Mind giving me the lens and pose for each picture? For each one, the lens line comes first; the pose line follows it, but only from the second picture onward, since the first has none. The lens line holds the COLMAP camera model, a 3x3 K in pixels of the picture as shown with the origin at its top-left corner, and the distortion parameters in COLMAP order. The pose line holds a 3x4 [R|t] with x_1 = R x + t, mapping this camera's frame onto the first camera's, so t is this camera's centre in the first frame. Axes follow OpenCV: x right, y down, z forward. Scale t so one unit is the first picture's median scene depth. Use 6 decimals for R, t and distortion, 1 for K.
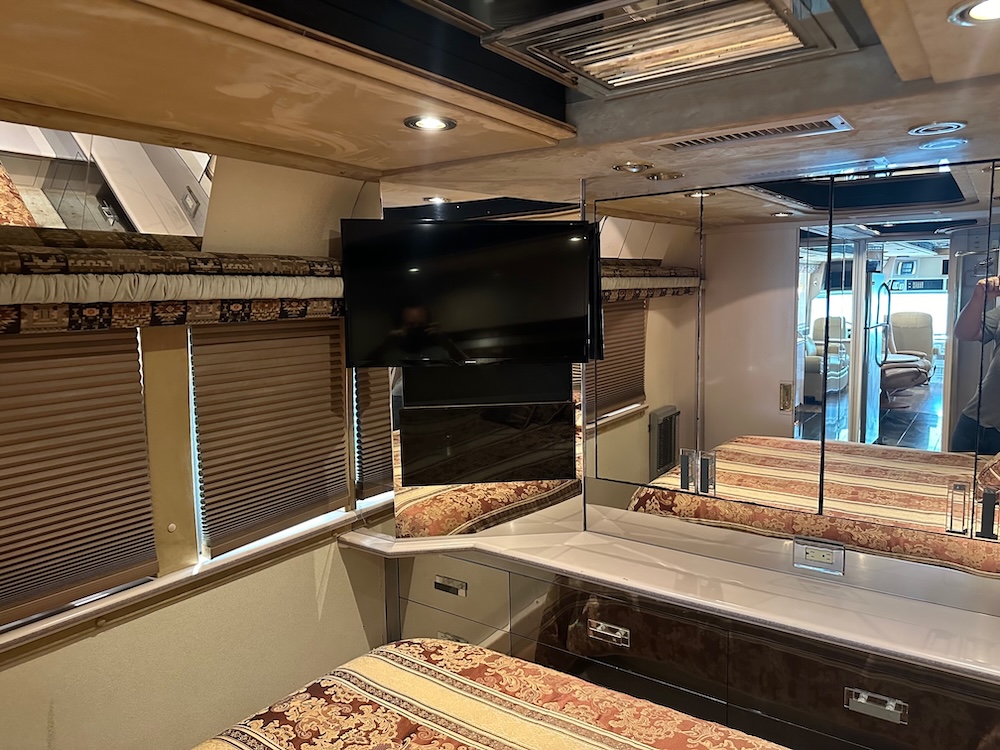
lens RADIAL K [[705.0, 0, 500.0], [0, 705.0, 375.0], [0, 0, 1]] dist [0.033627, -0.047730]
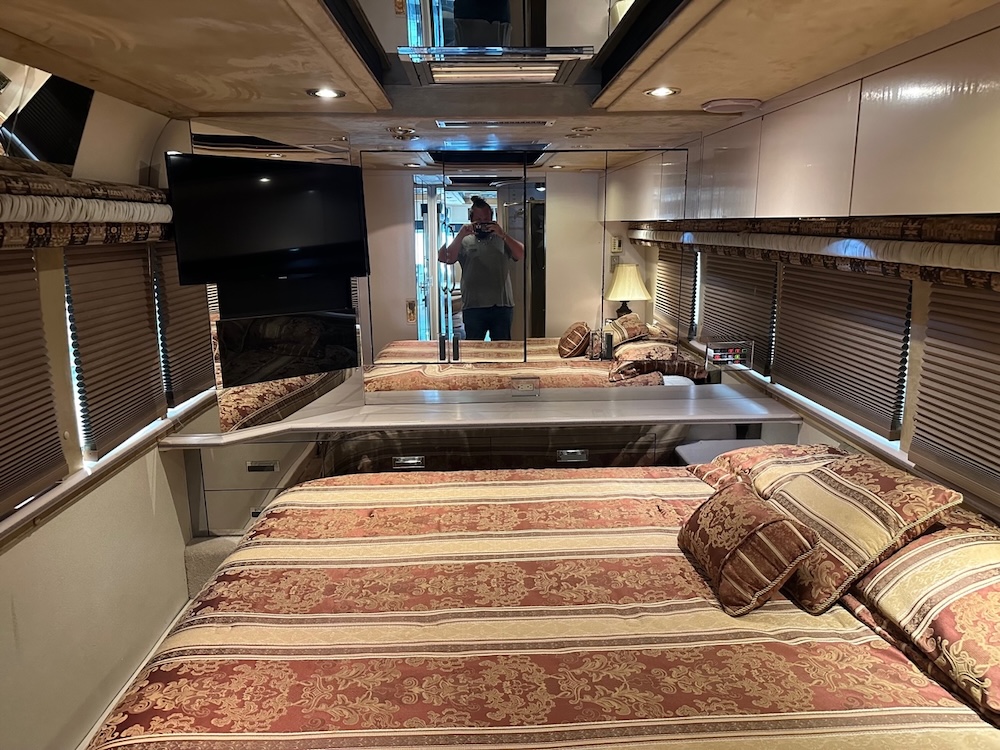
lens RADIAL K [[692.6, 0, 500.0], [0, 692.6, 375.0], [0, 0, 1]] dist [0.175532, -0.203401]
pose [[0.801726, -0.115749, 0.586376, -0.499237], [0.066810, 0.992276, 0.104526, 0.047138], [-0.593945, -0.044625, 0.803267, -0.243982]]
